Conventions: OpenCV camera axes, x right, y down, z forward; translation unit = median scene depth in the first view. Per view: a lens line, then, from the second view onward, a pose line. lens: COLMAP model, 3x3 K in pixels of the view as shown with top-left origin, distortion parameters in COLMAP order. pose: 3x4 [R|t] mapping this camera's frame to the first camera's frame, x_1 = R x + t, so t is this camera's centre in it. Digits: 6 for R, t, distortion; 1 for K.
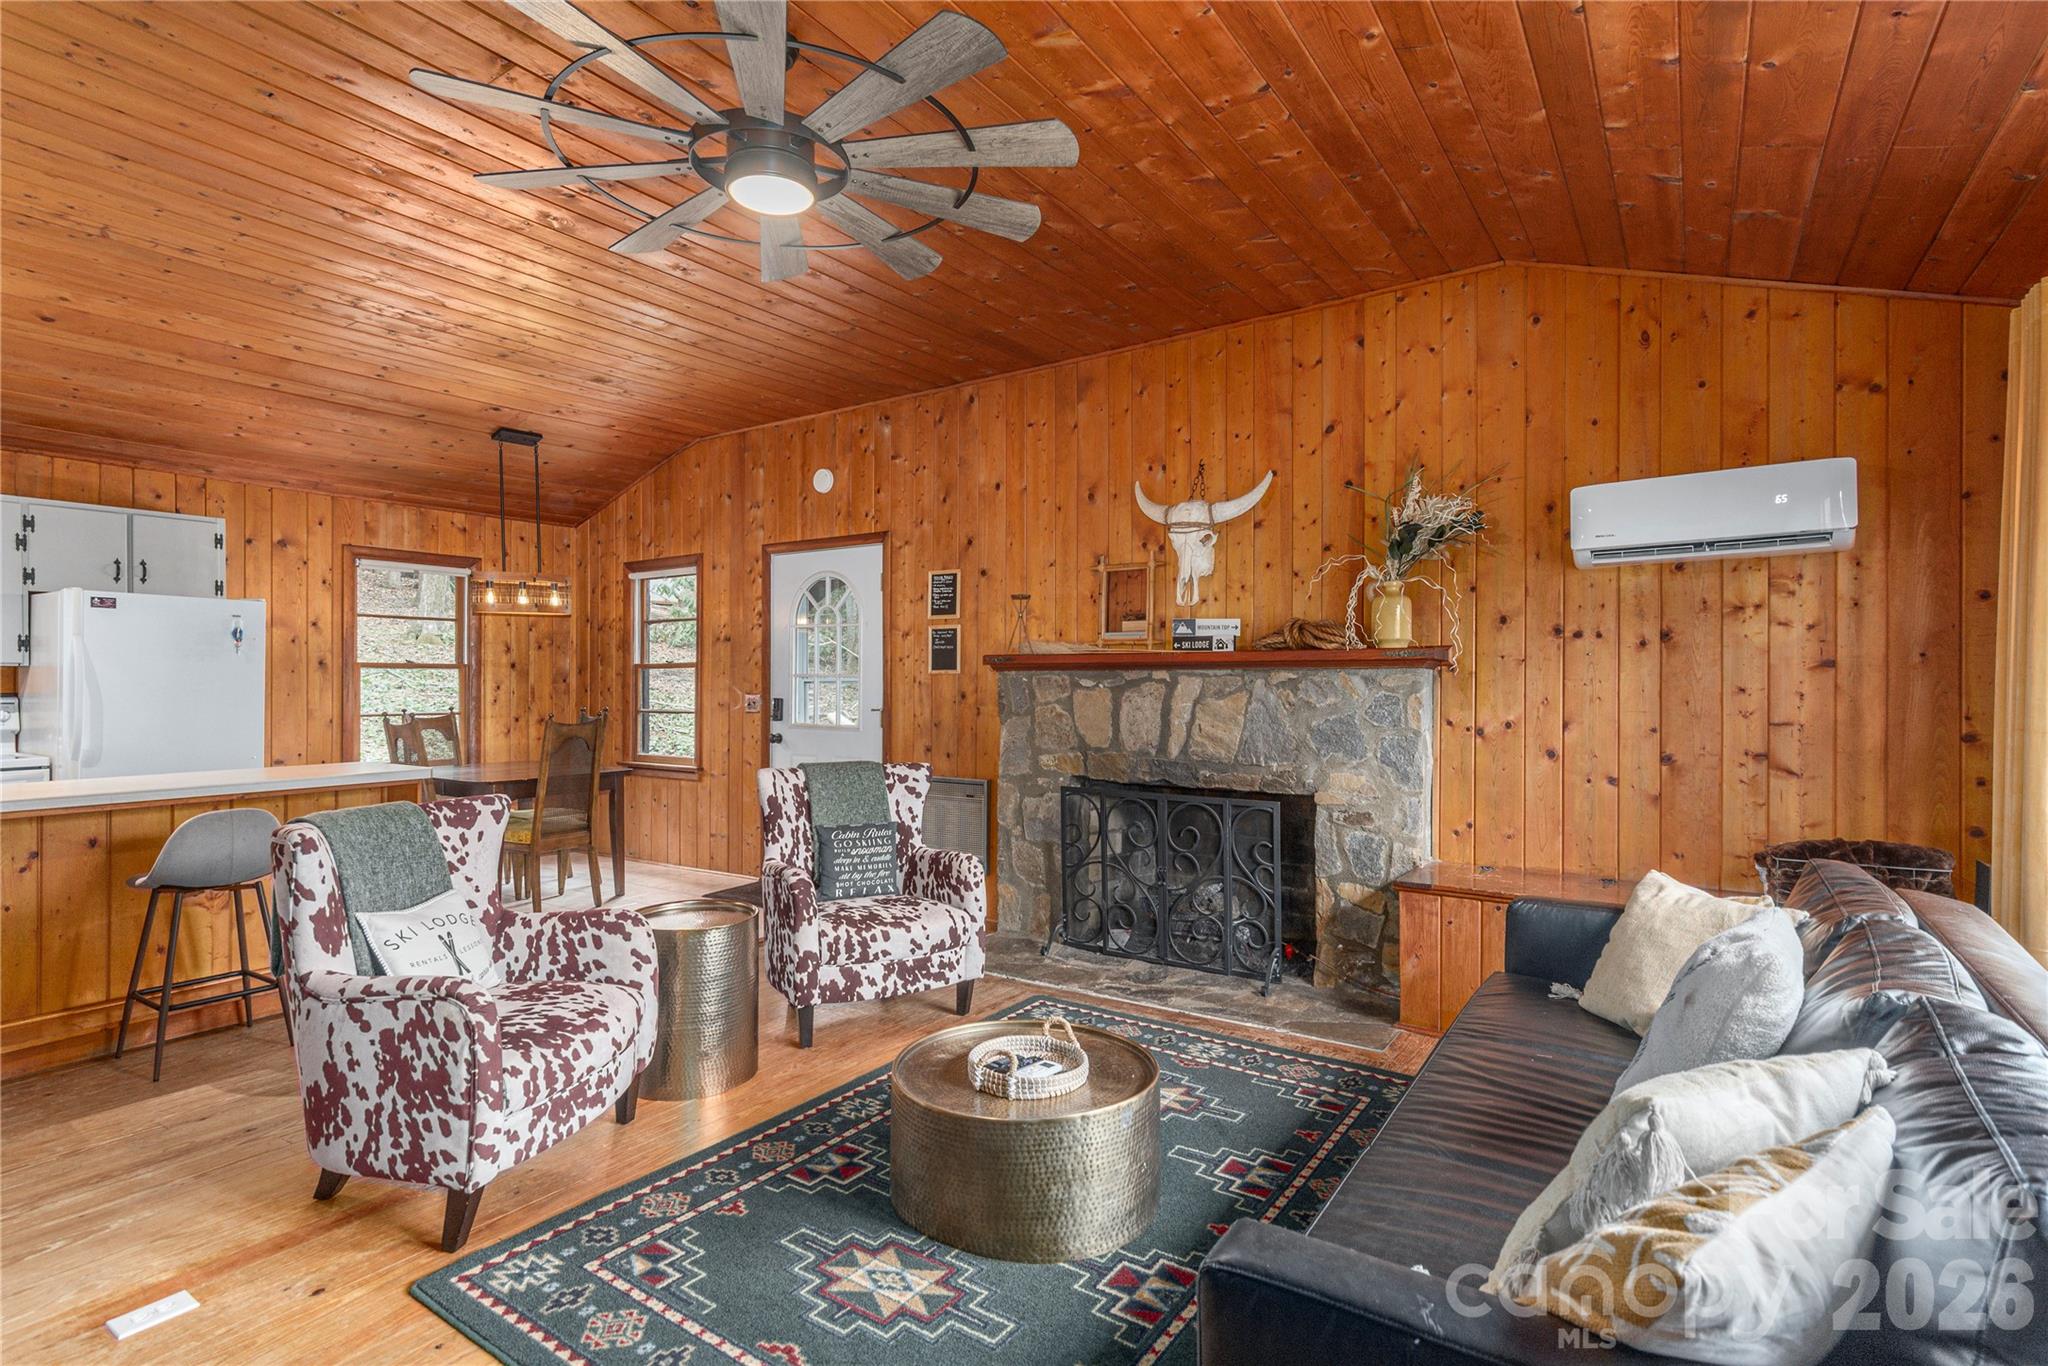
lens RADIAL K [[1002.7, 0, 1024.0], [0, 1002.7, 683.0], [0, 0, 1]] dist [0.004320, 0.000061]
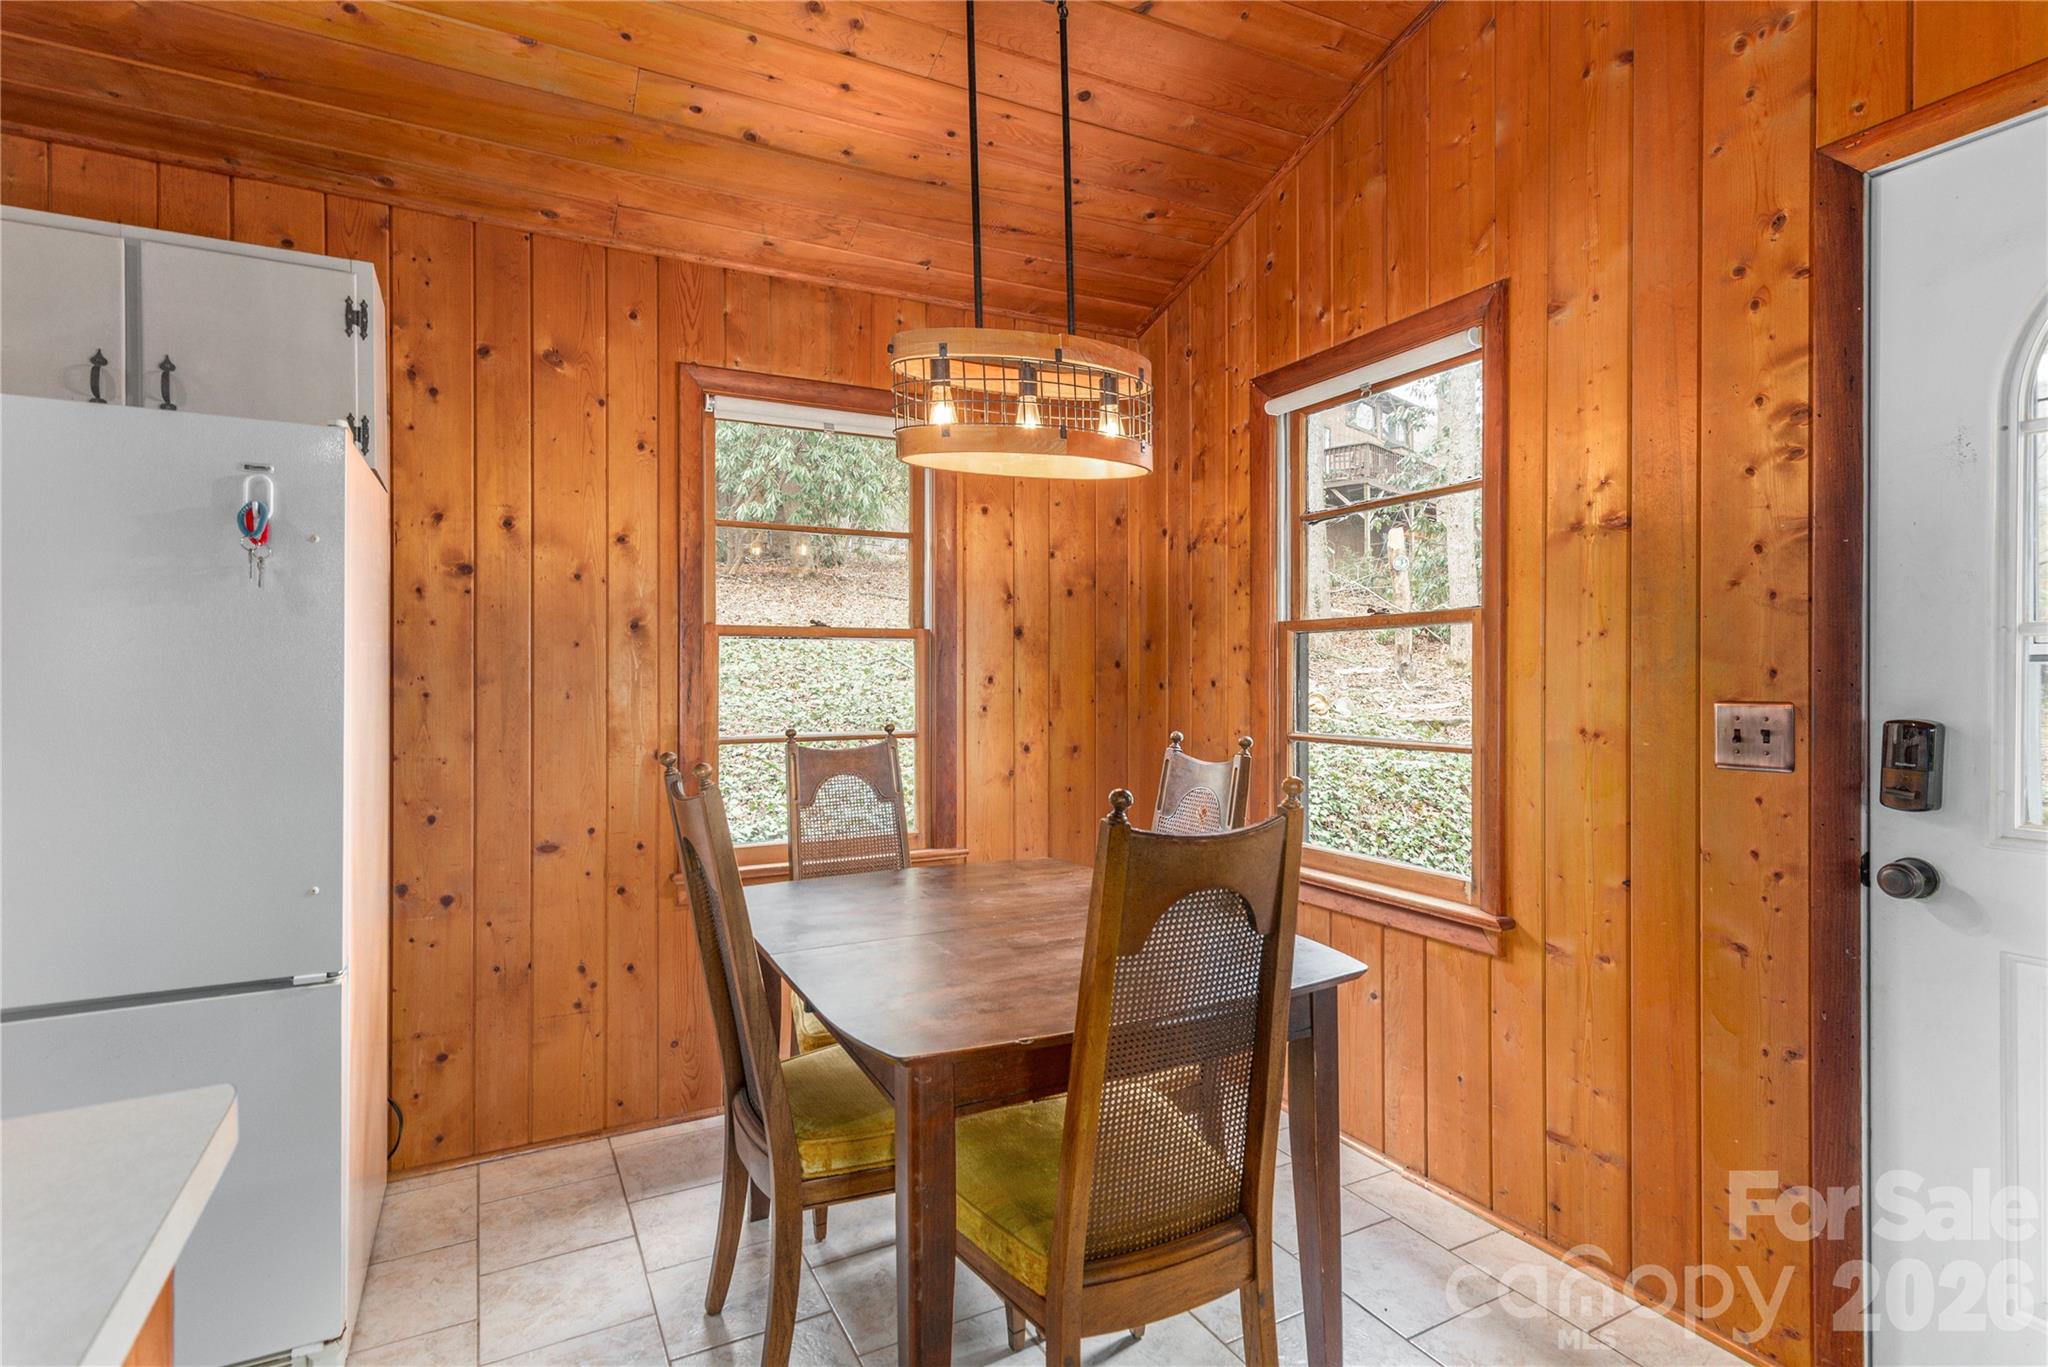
lens RADIAL K [[1030.4, 0, 1020.6], [0, 1030.4, 667.8], [0, 0, 1]] dist [0.009454, -0.000022]
pose [[0.880444, -0.005583, -0.474117, -0.301468], [0.003252, 0.999978, -0.005735, 0.002028], [0.474139, 0.003507, 0.880443, 0.620205]]
